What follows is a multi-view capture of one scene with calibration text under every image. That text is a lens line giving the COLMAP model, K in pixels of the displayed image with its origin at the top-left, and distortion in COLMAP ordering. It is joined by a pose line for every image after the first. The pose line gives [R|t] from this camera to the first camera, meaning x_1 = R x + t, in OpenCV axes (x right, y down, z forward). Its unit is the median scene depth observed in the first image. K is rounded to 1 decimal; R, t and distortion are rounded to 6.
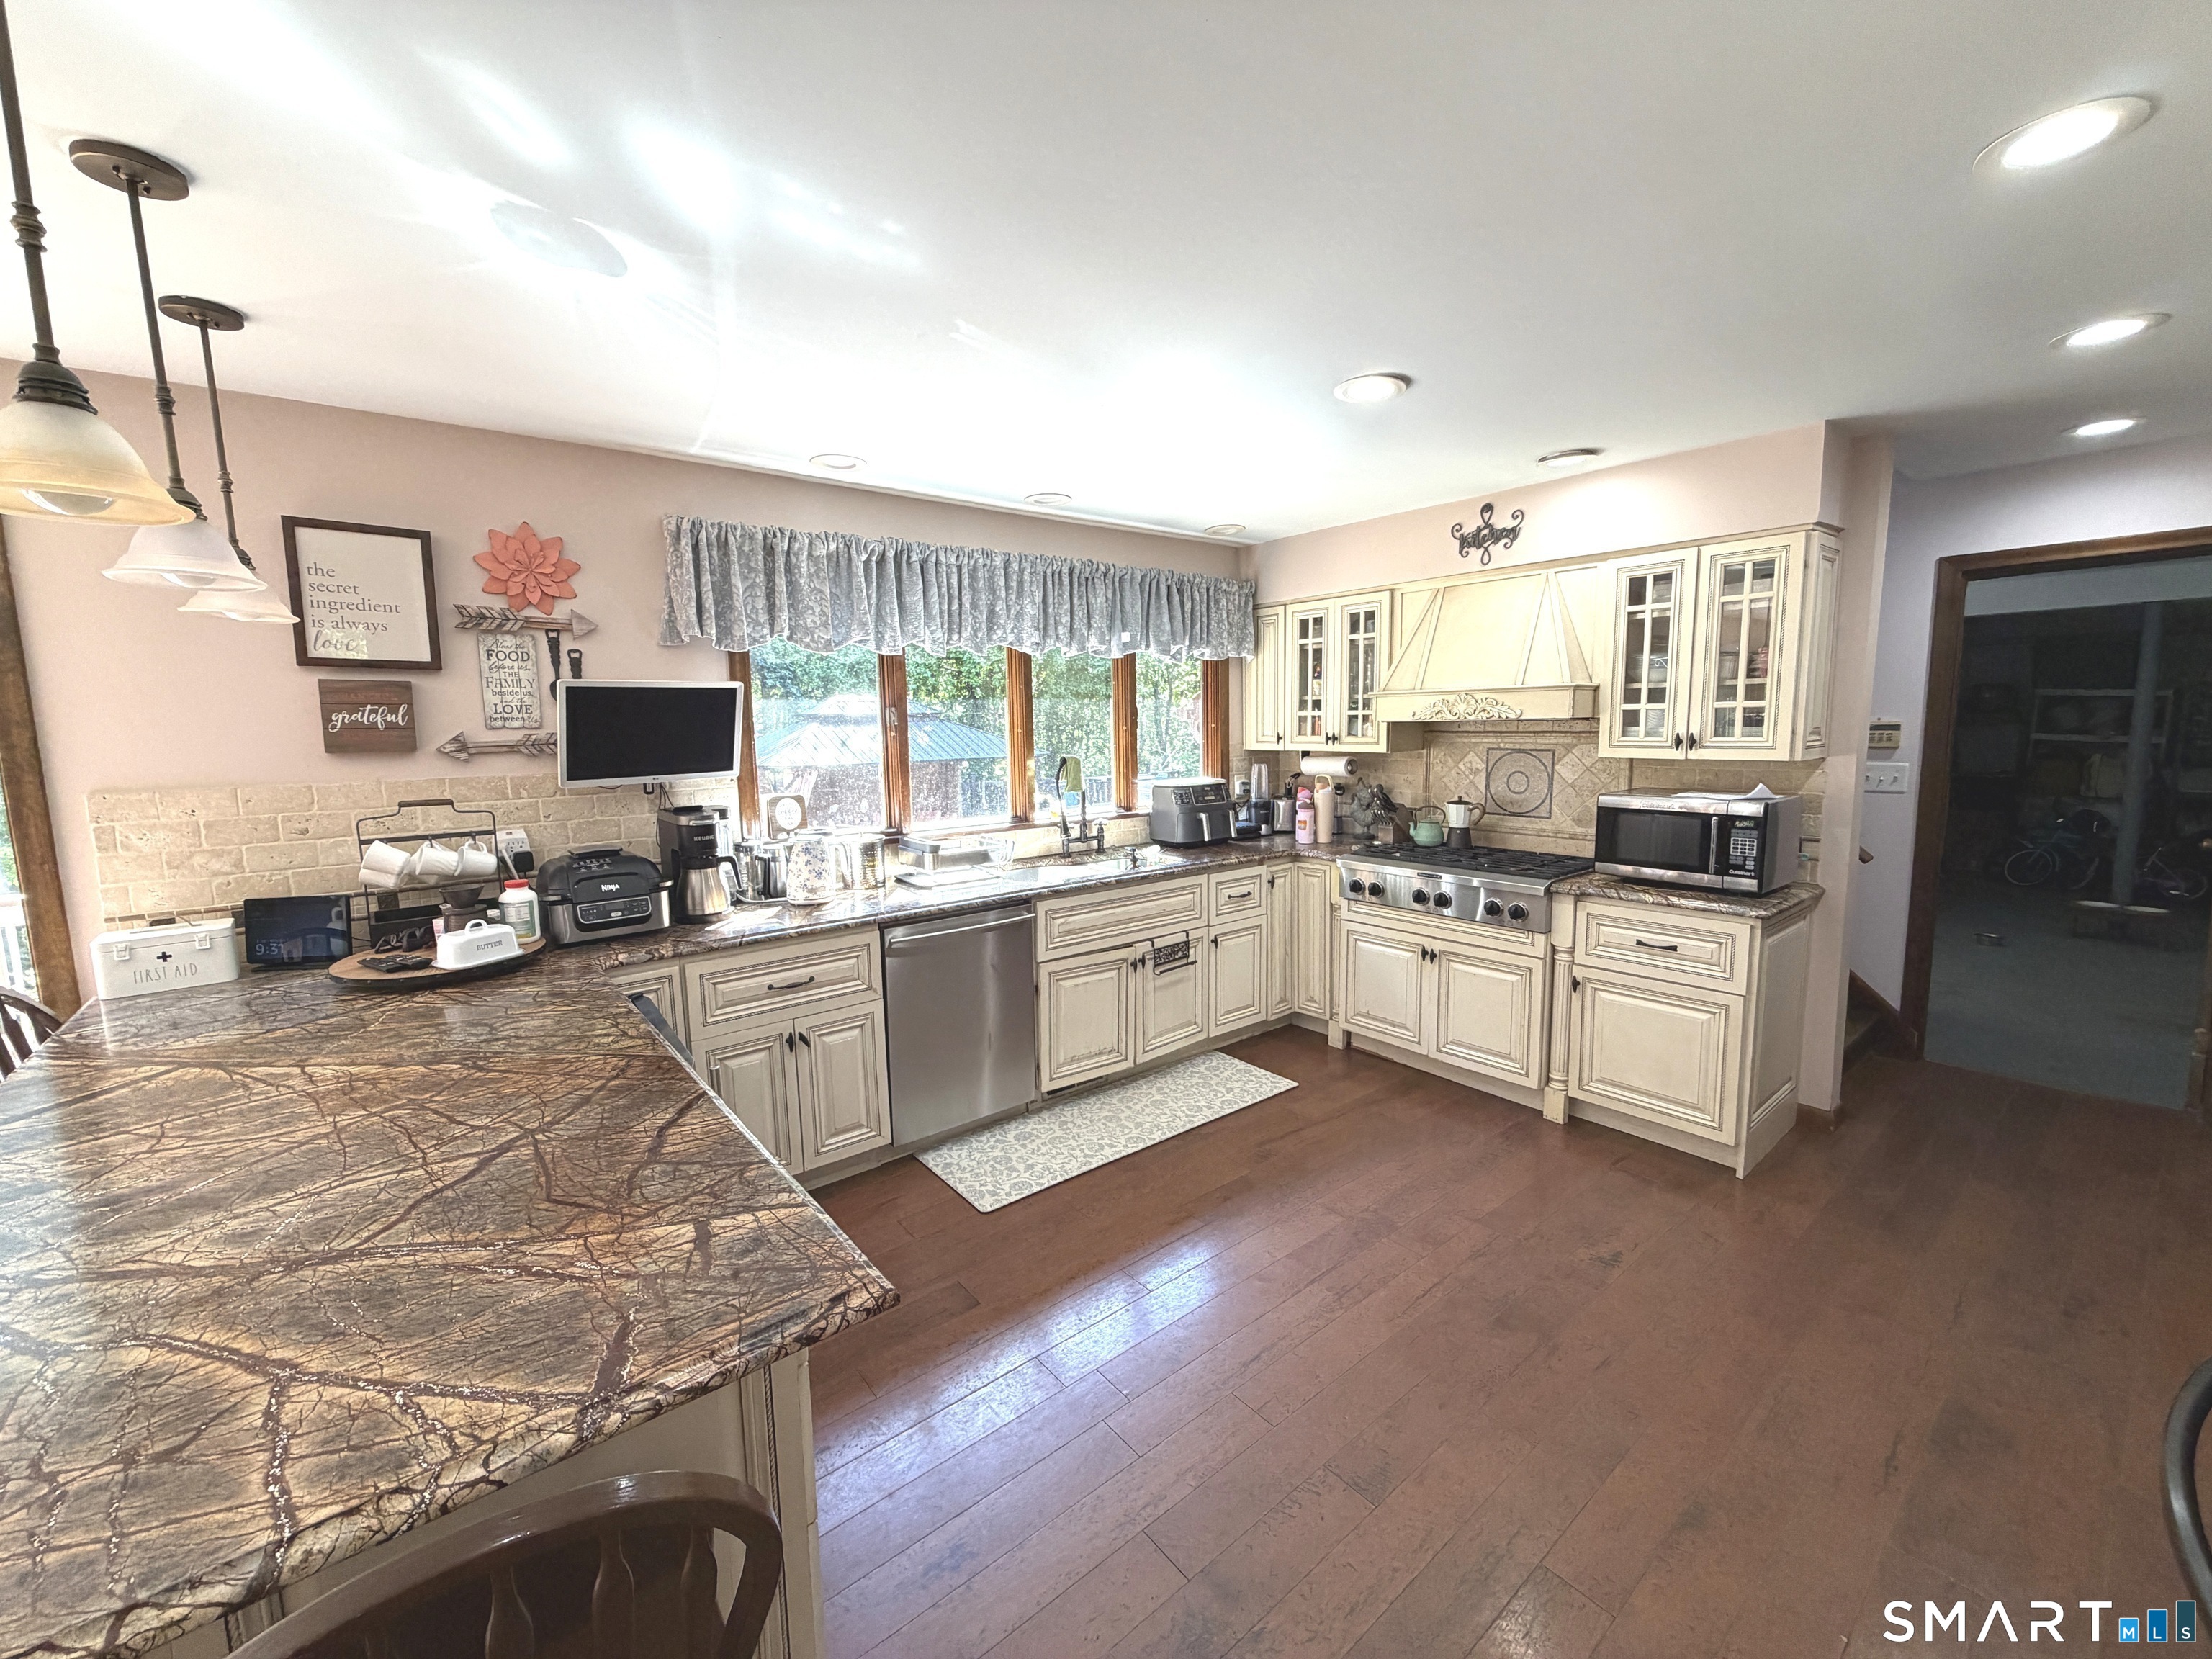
lens RADIAL K [[887.6, 0, 1098.7], [0, 887.6, 829.0], [0, 0, 1]] dist [0.000521, -0.000117]
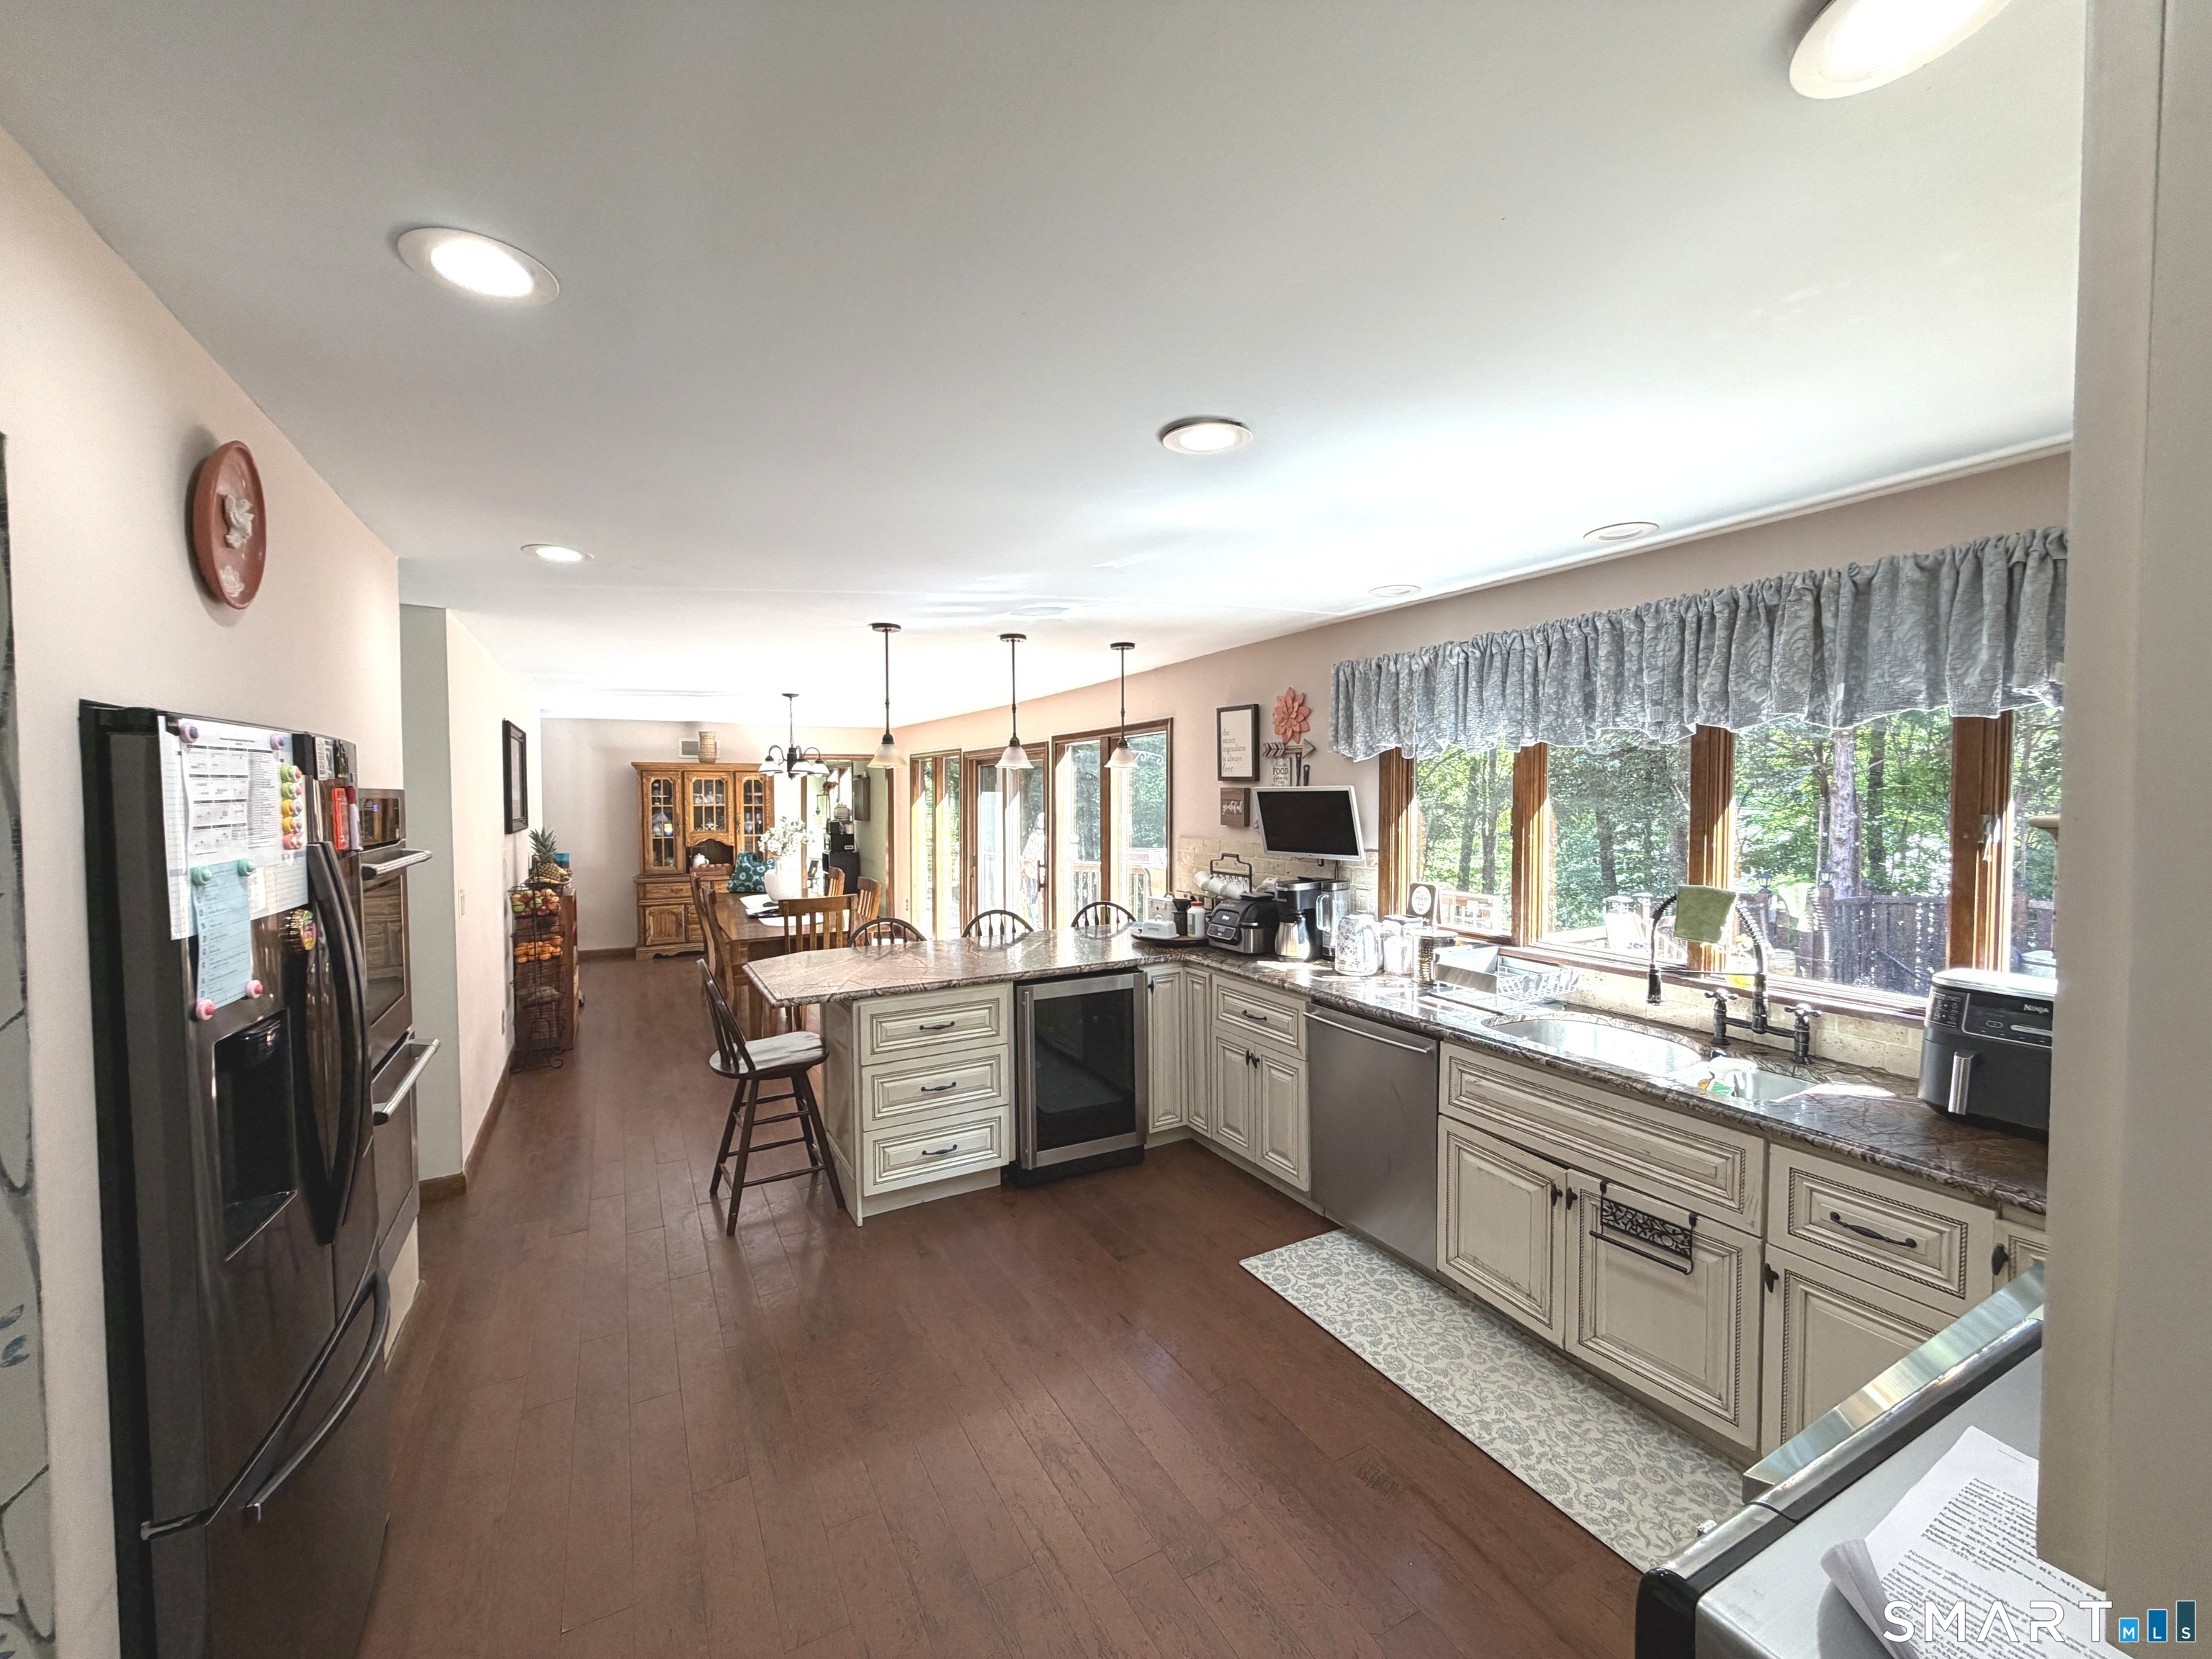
lens RADIAL K [[884.2, 0, 1106.0], [0, 884.2, 829.5], [0, 0, 1]] dist [0.001398, -0.000134]
pose [[-0.168315, 0.060748, -0.983860, 0.824040], [-0.111852, 0.990476, 0.080292, -0.154349], [0.979367, 0.123561, -0.159918, 0.807634]]
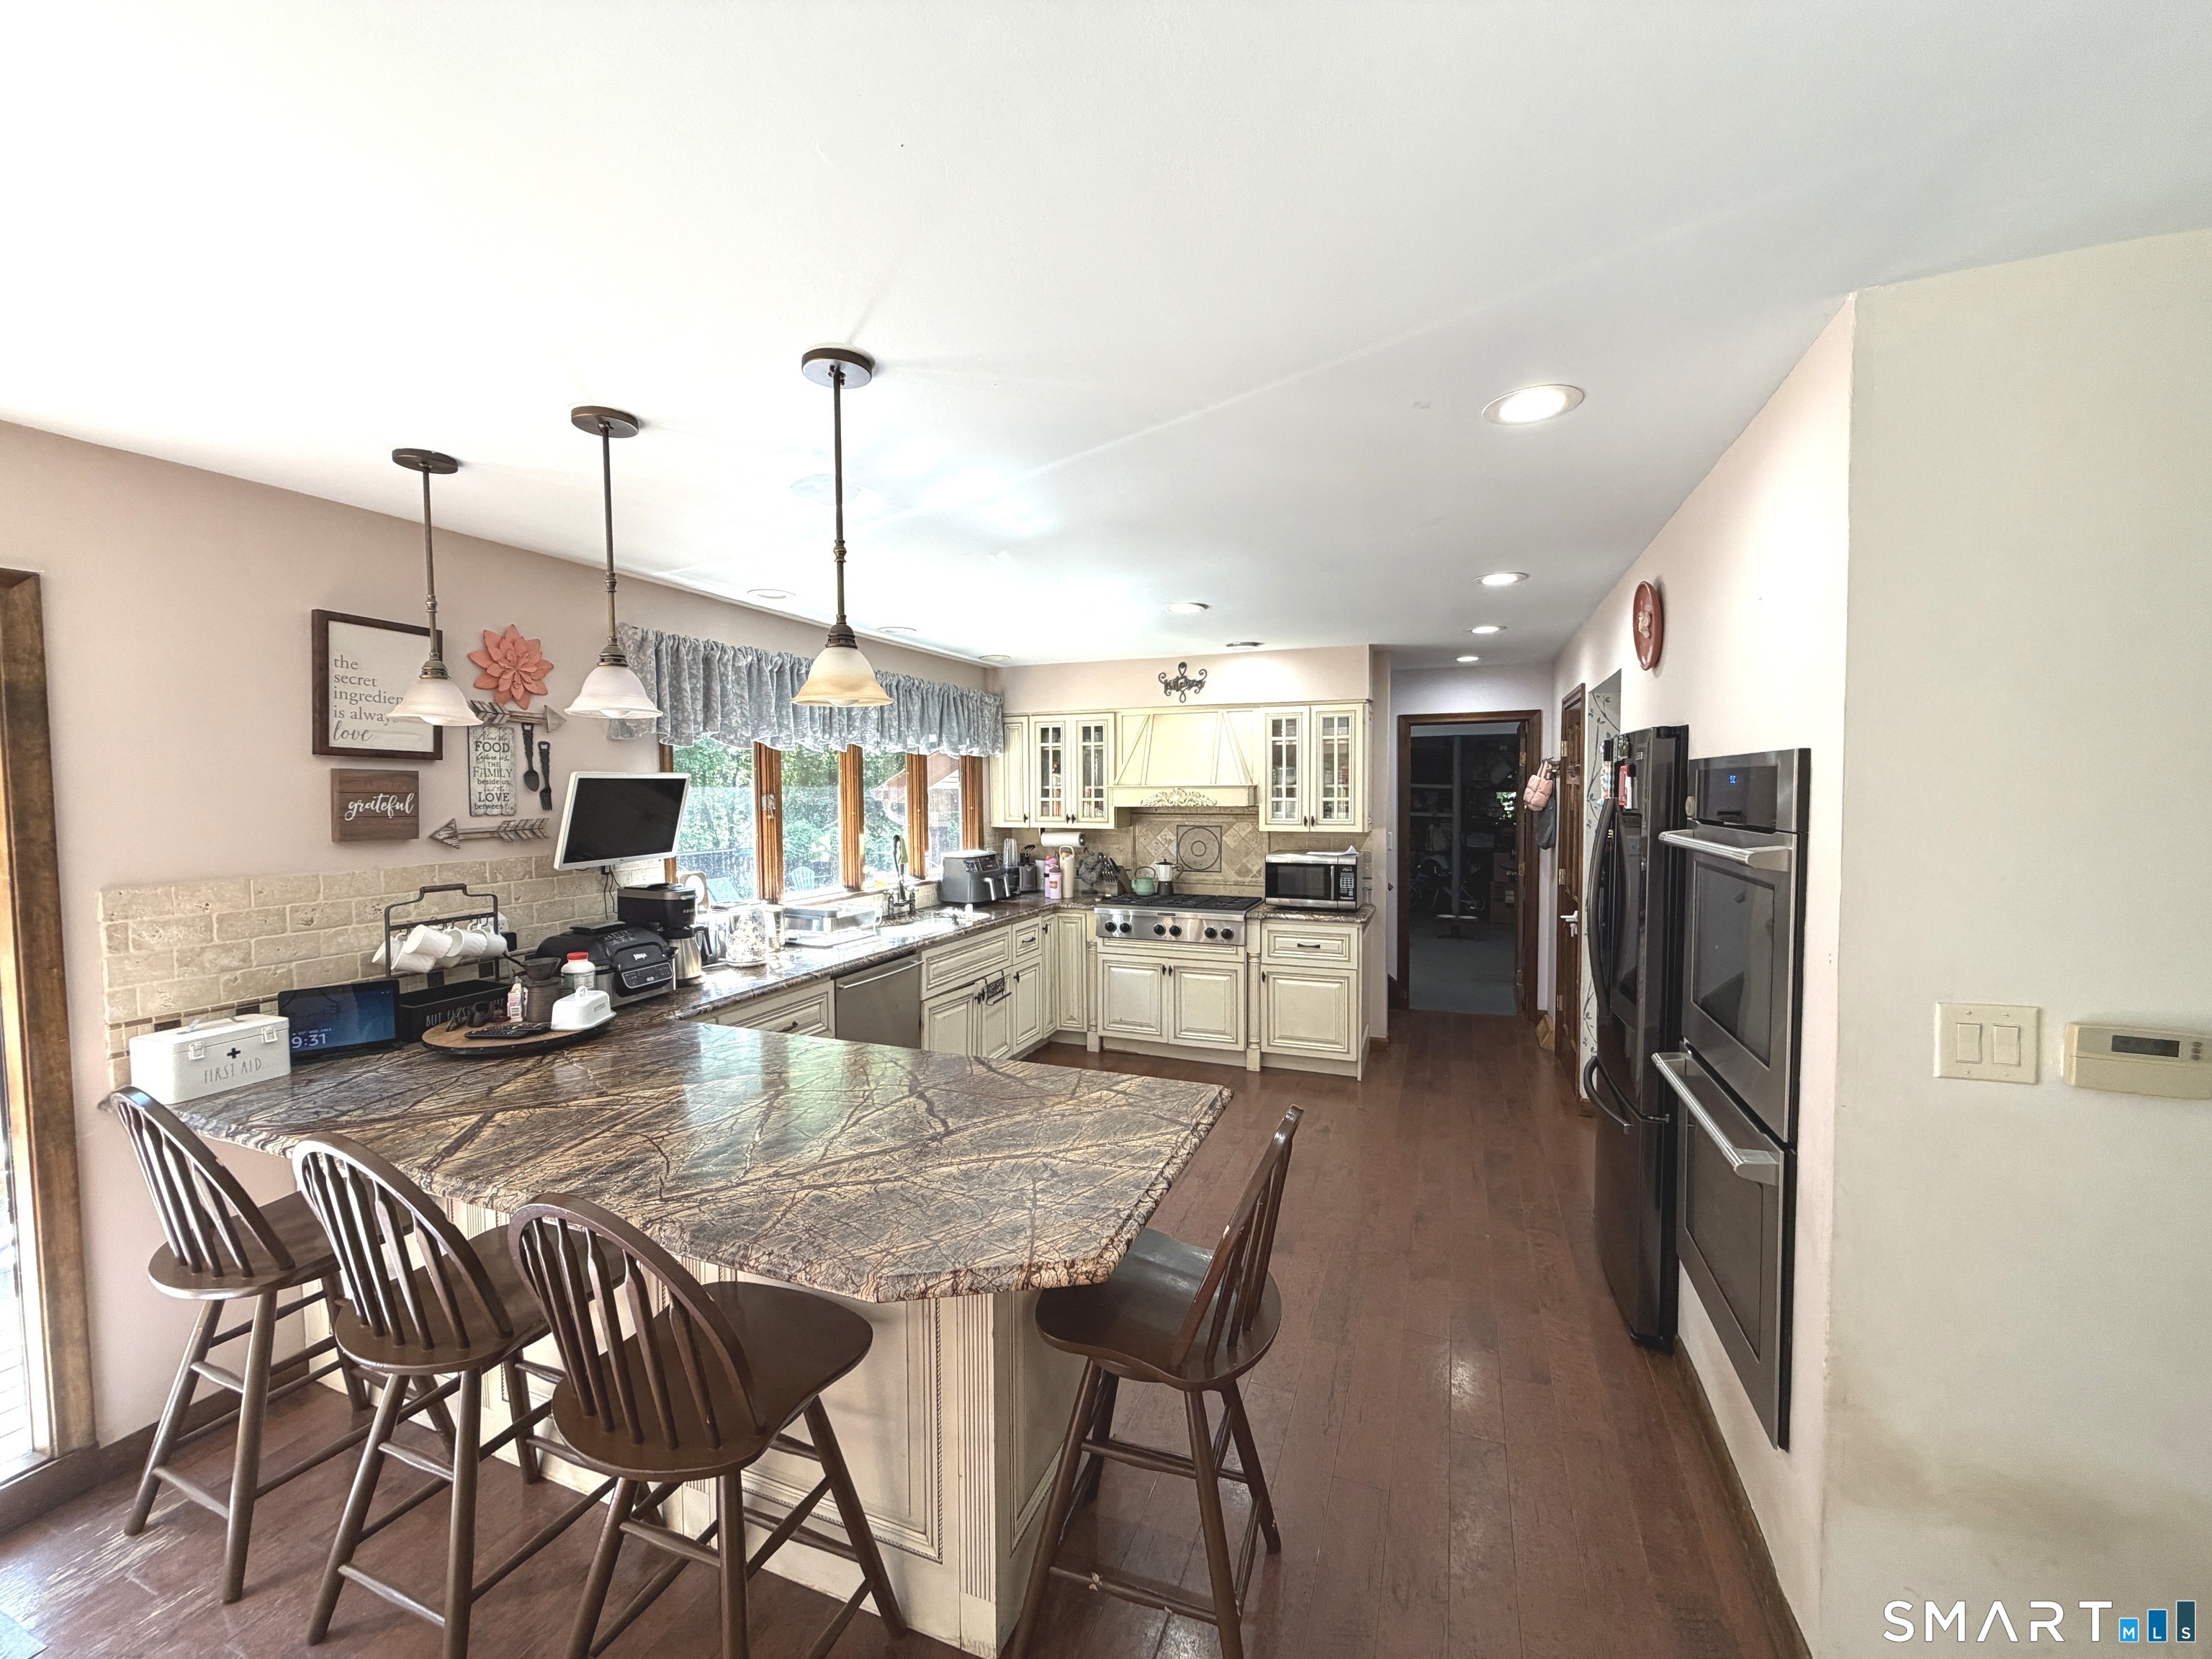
lens RADIAL K [[884.2, 0, 1106.0], [0, 884.2, 829.5], [0, 0, 1]] dist [0.001398, -0.000134]
pose [[0.866534, -0.009961, 0.499019, -0.470919], [0.050905, 0.996351, -0.068506, 0.010029], [-0.496516, 0.084765, 0.863879, -0.220790]]
